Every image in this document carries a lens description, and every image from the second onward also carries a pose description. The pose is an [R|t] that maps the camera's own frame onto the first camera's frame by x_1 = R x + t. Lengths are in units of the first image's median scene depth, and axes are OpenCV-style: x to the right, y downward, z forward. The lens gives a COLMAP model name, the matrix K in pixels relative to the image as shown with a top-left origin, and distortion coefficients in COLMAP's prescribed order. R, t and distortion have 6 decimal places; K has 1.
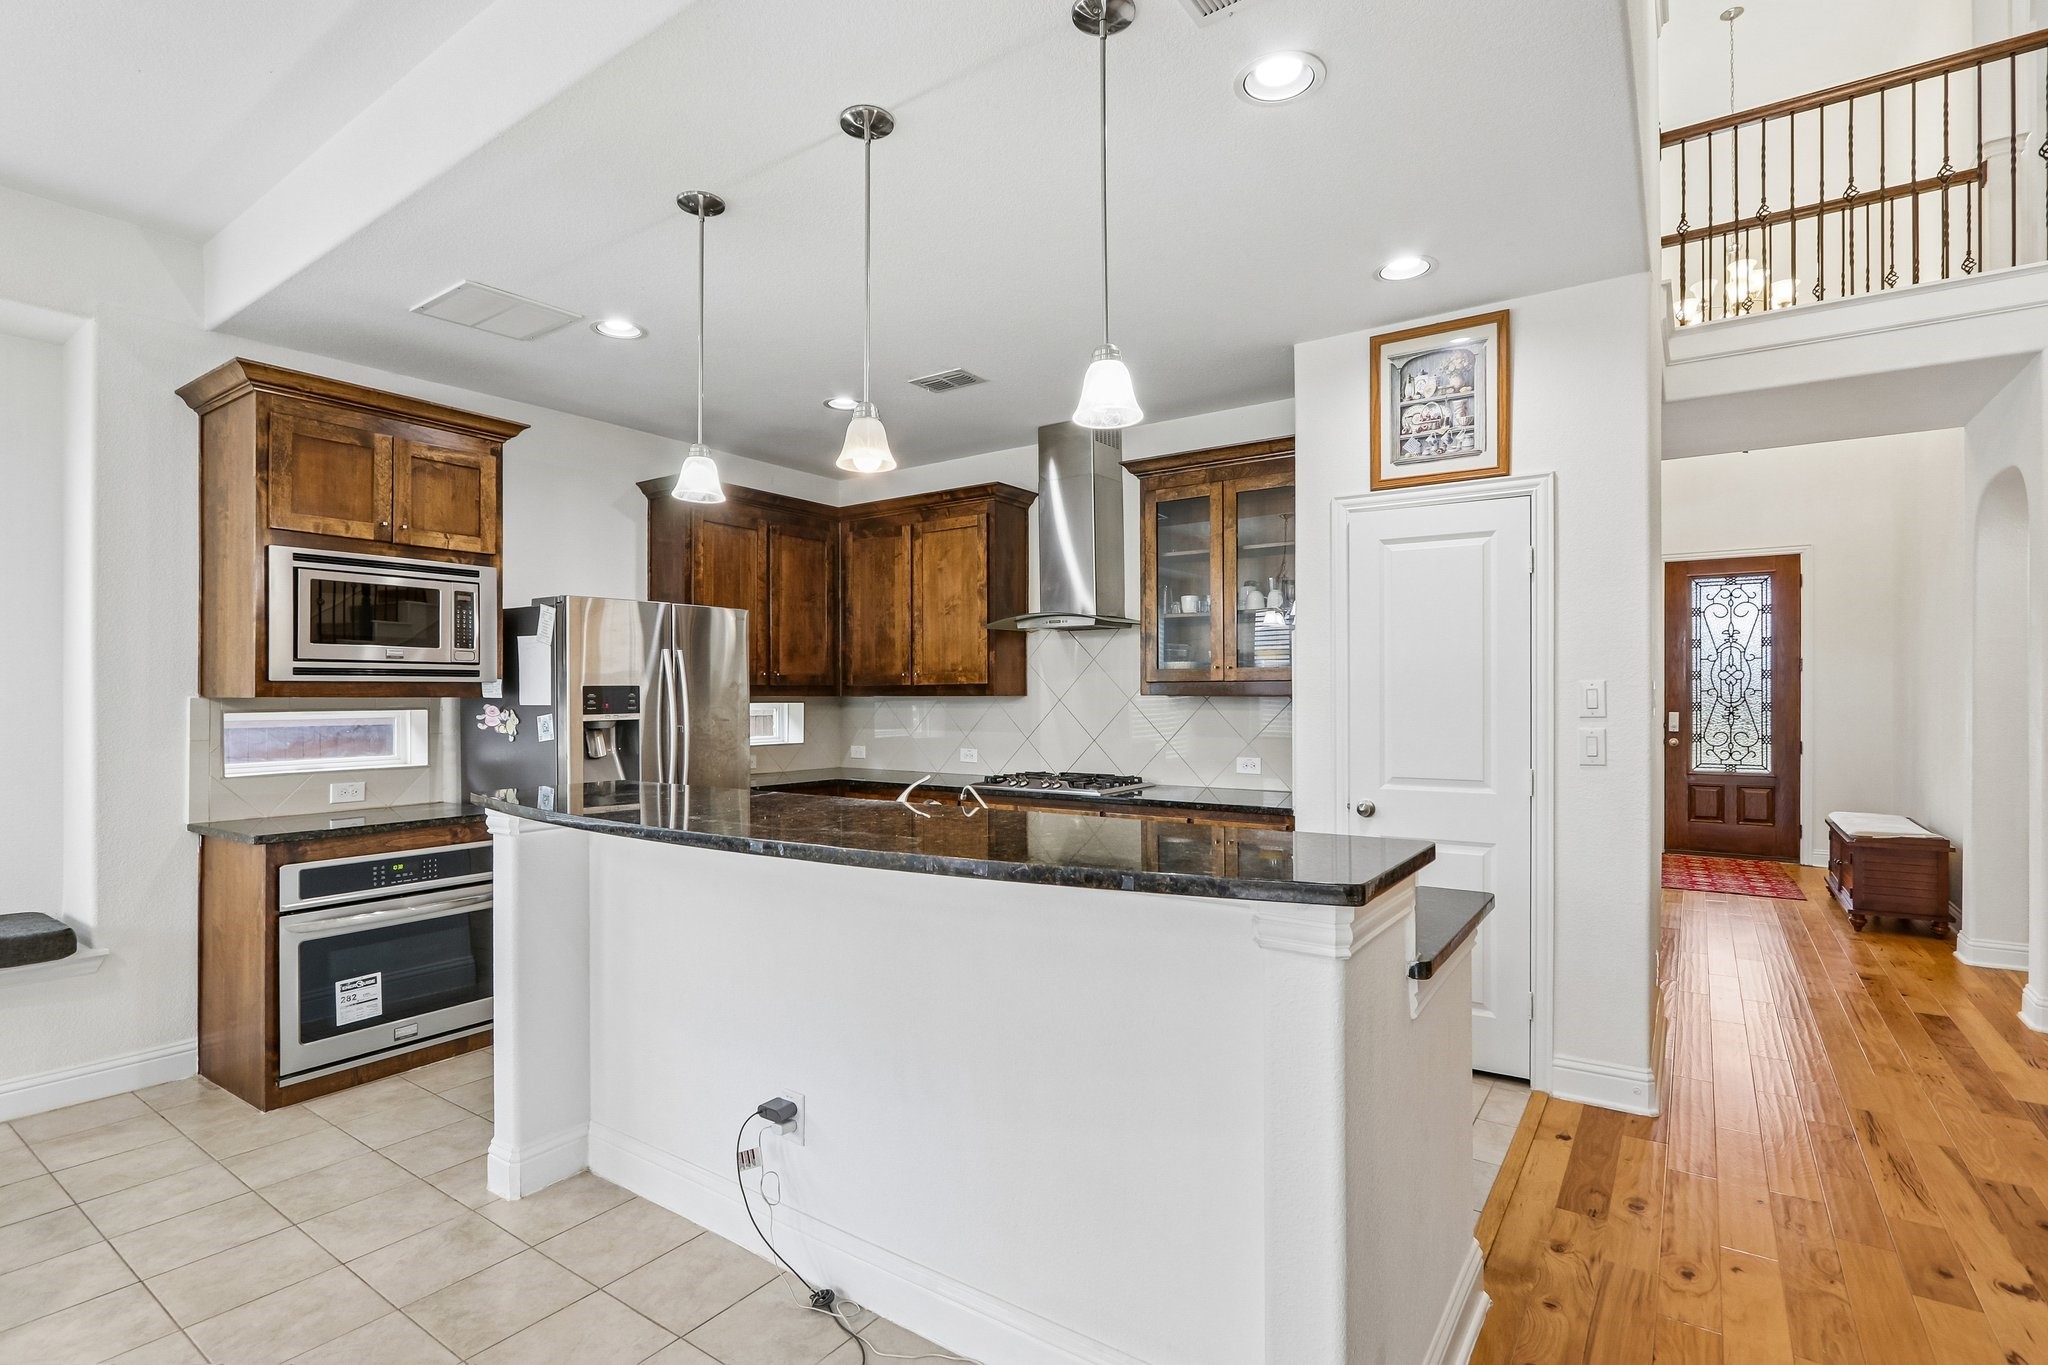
lens RADIAL K [[949.2, 0, 1022.3], [0, 949.2, 705.1], [0, 0, 1]] dist [-0.023829, 0.005282]
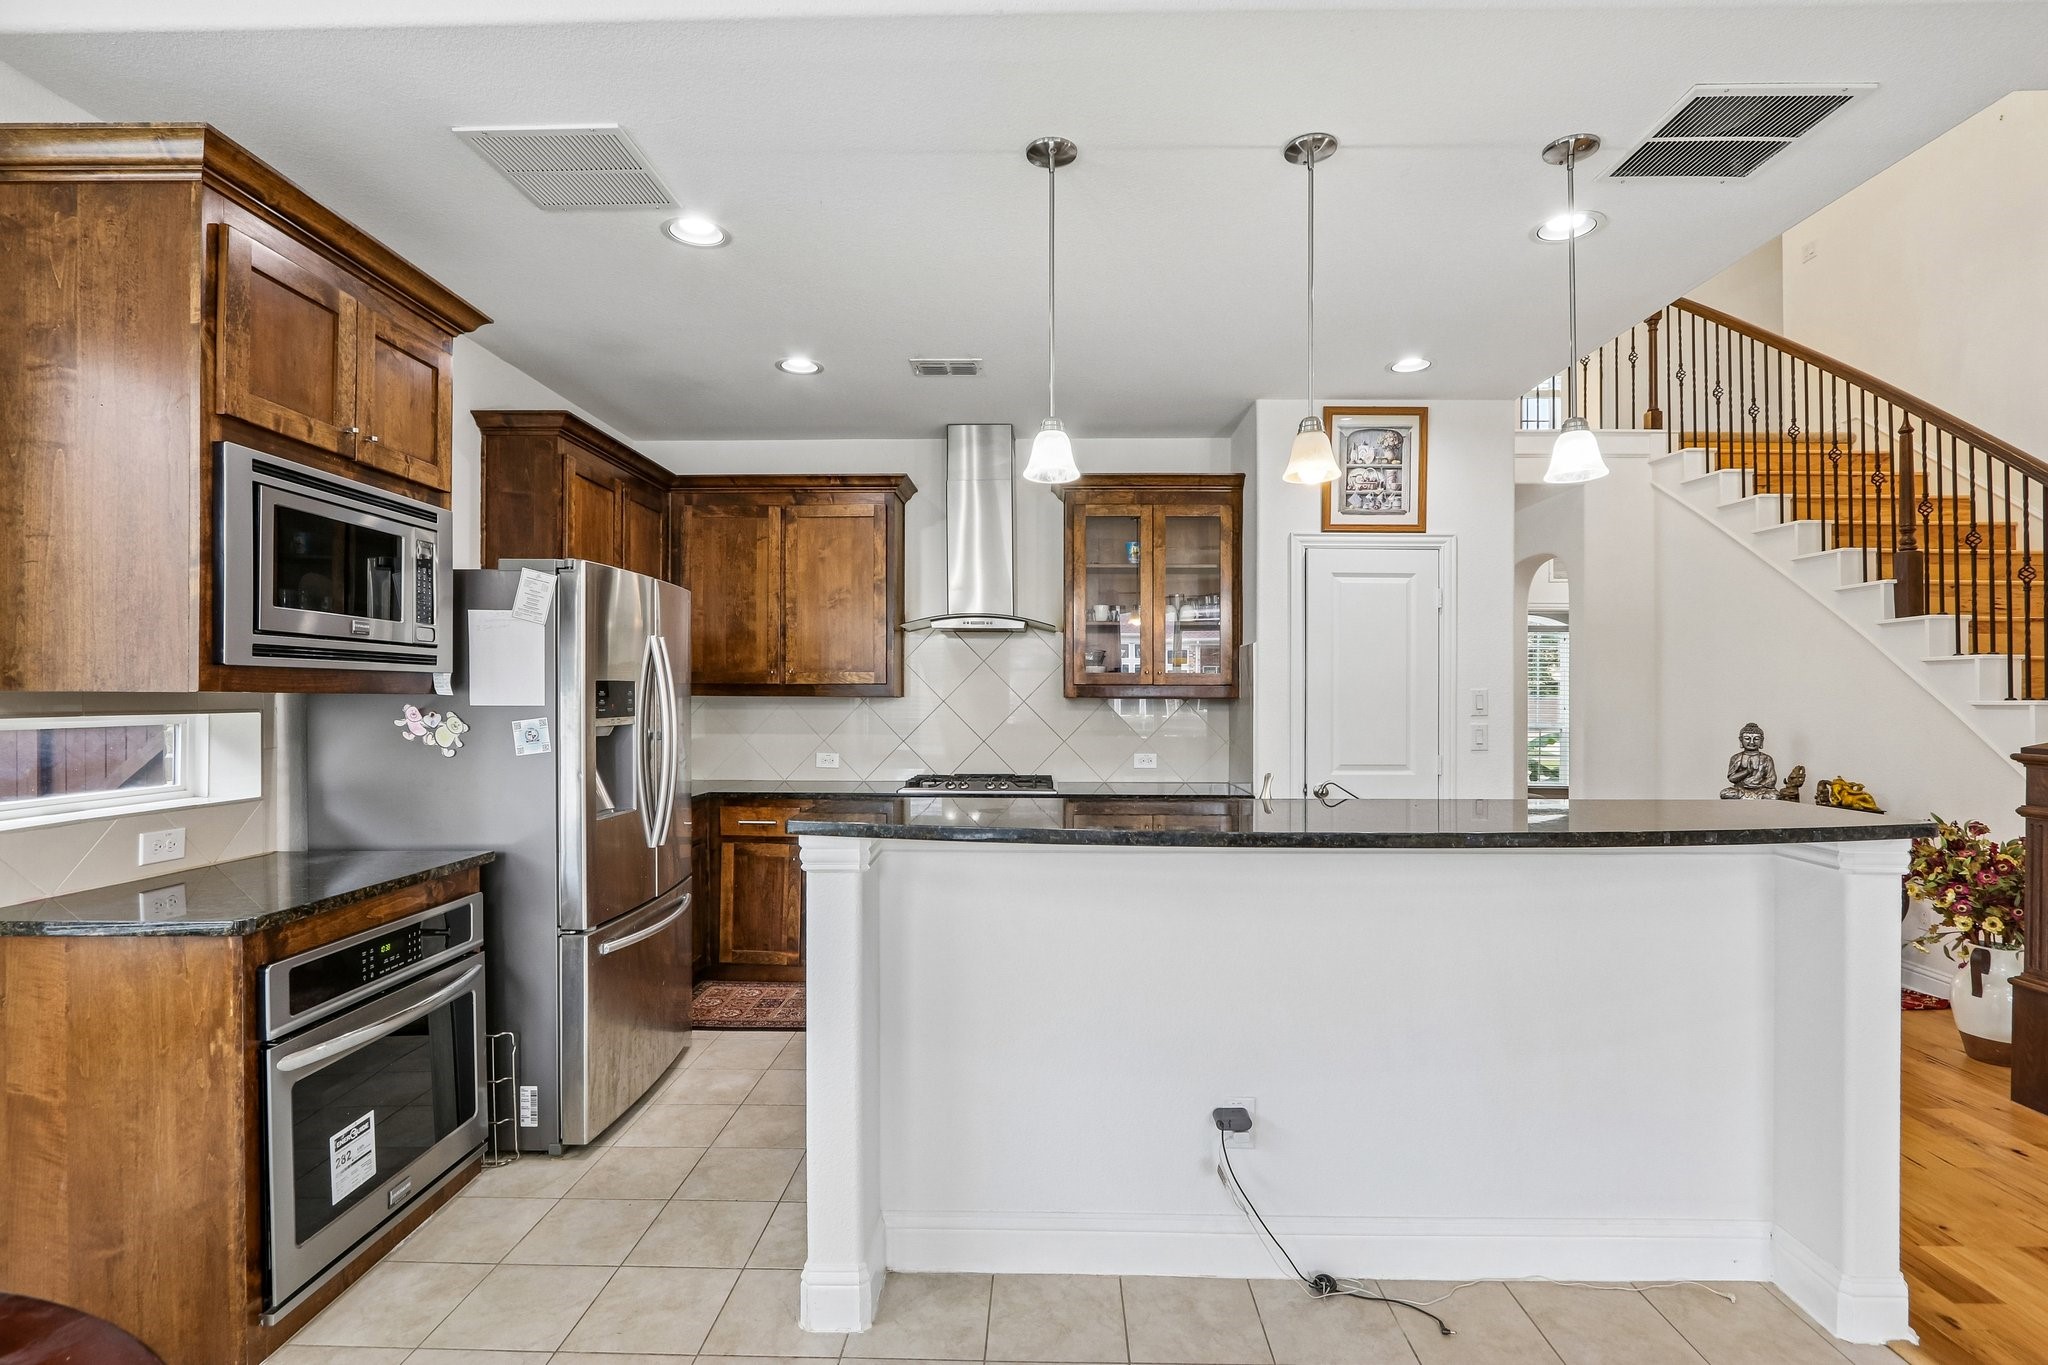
lens RADIAL K [[949.2, 0, 1023.9], [0, 949.2, 697.7], [0, 0, 1]] dist [-0.023829, 0.005282]
pose [[0.837595, 0.006177, 0.546256, -0.438092], [-0.000659, 0.999947, -0.010296, 0.000848], [-0.546291, 0.008264, 0.837555, 0.130457]]
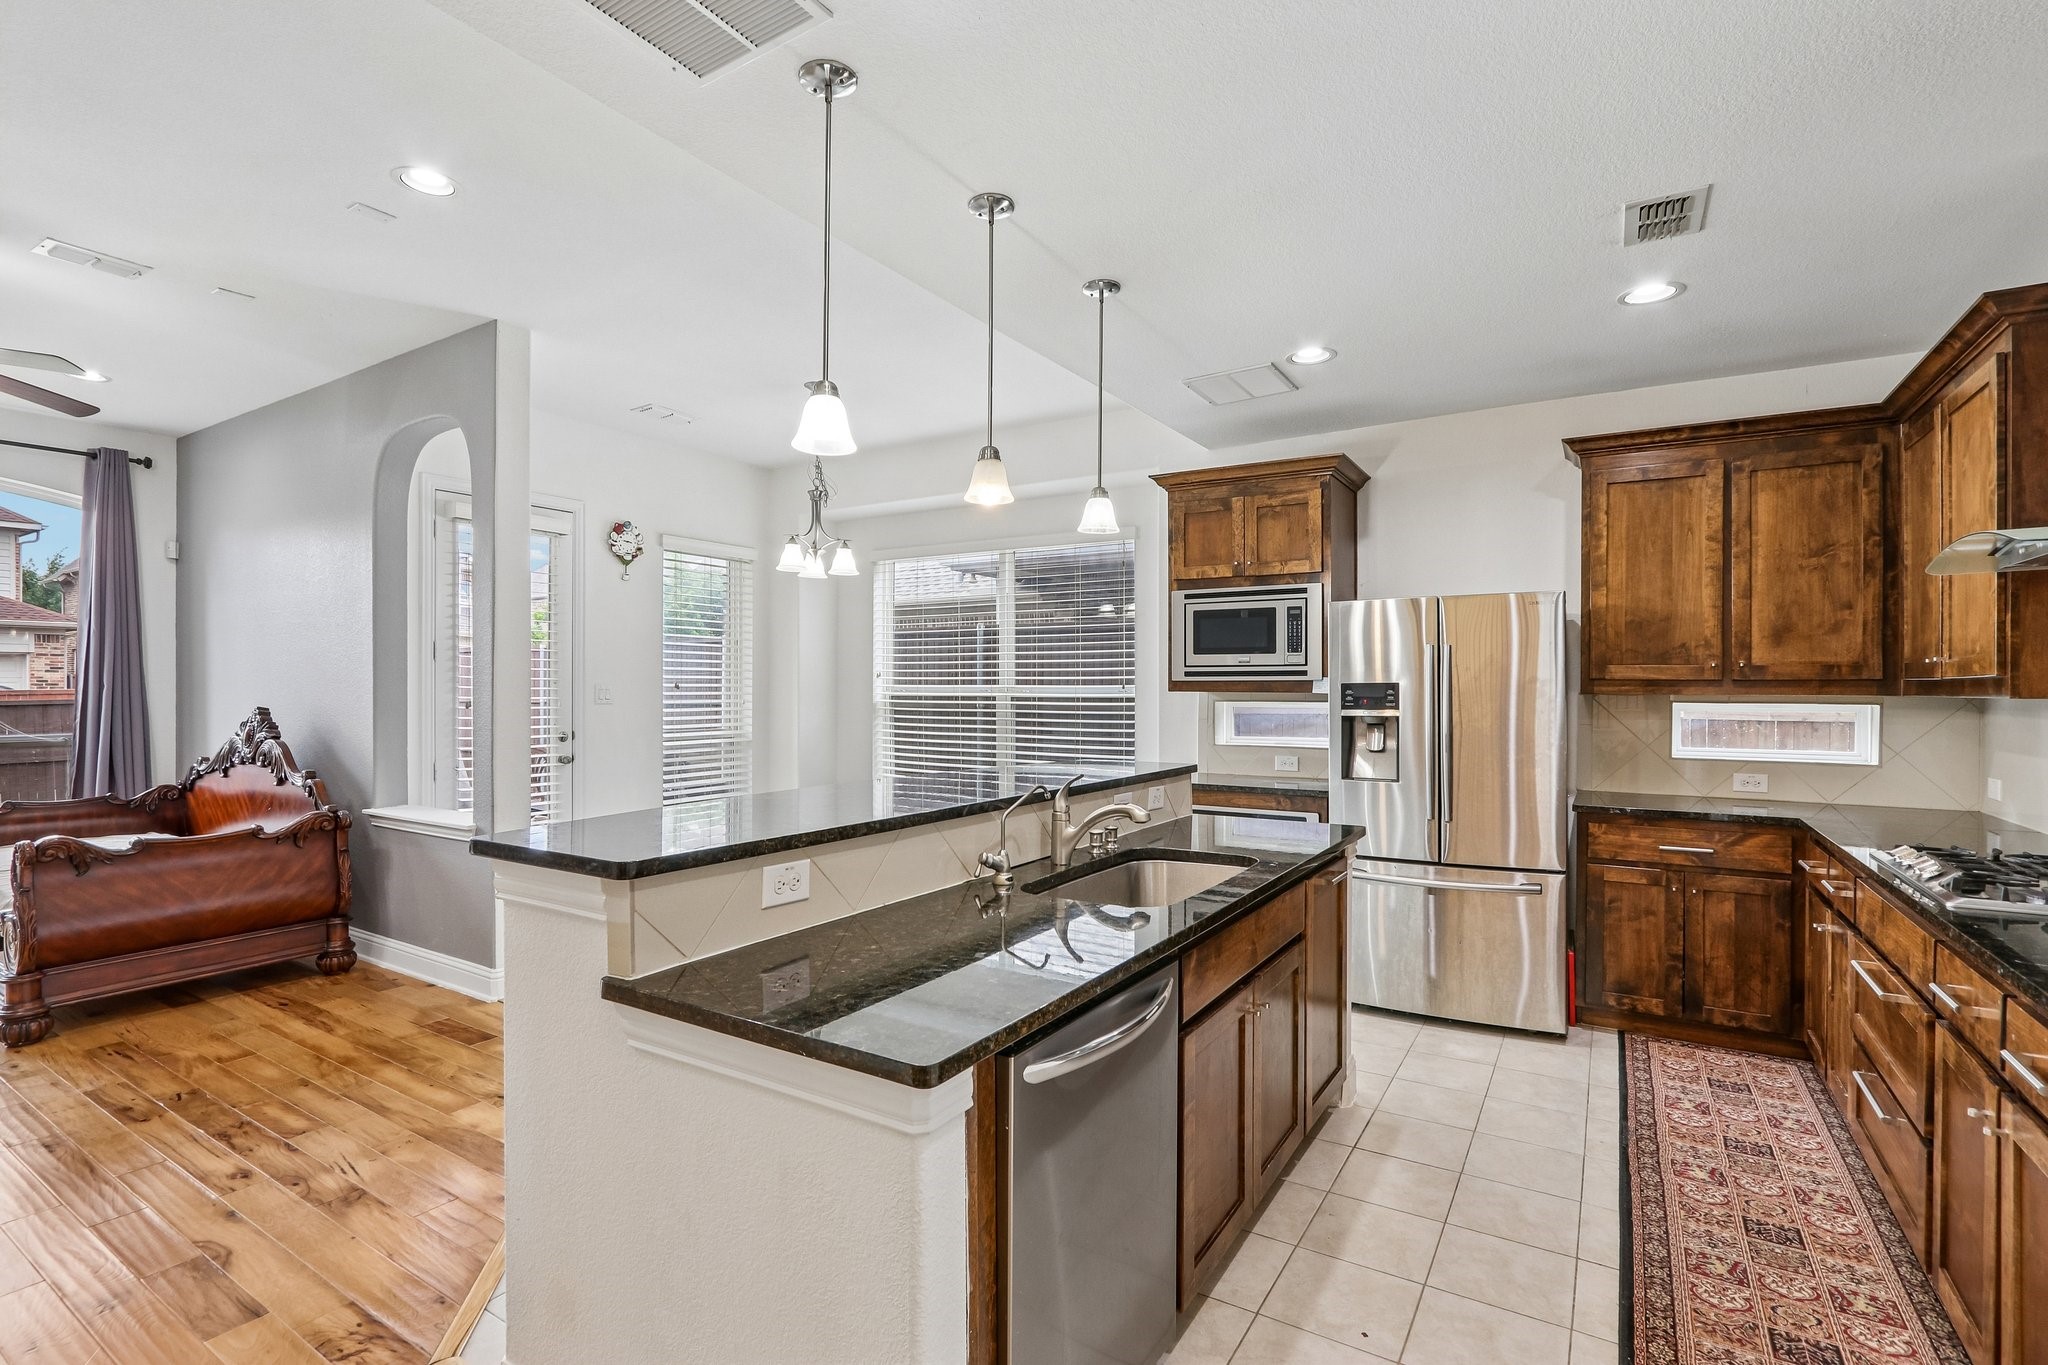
lens RADIAL K [[949.2, 0, 1036.3], [0, 949.2, 695.2], [0, 0, 1]] dist [-0.023829, 0.005282]
pose [[0.054112, 0.014958, -0.998423, 0.453302], [-0.010741, 0.999839, 0.014397, -0.013972], [0.998477, 0.009945, 0.054264, 0.436512]]
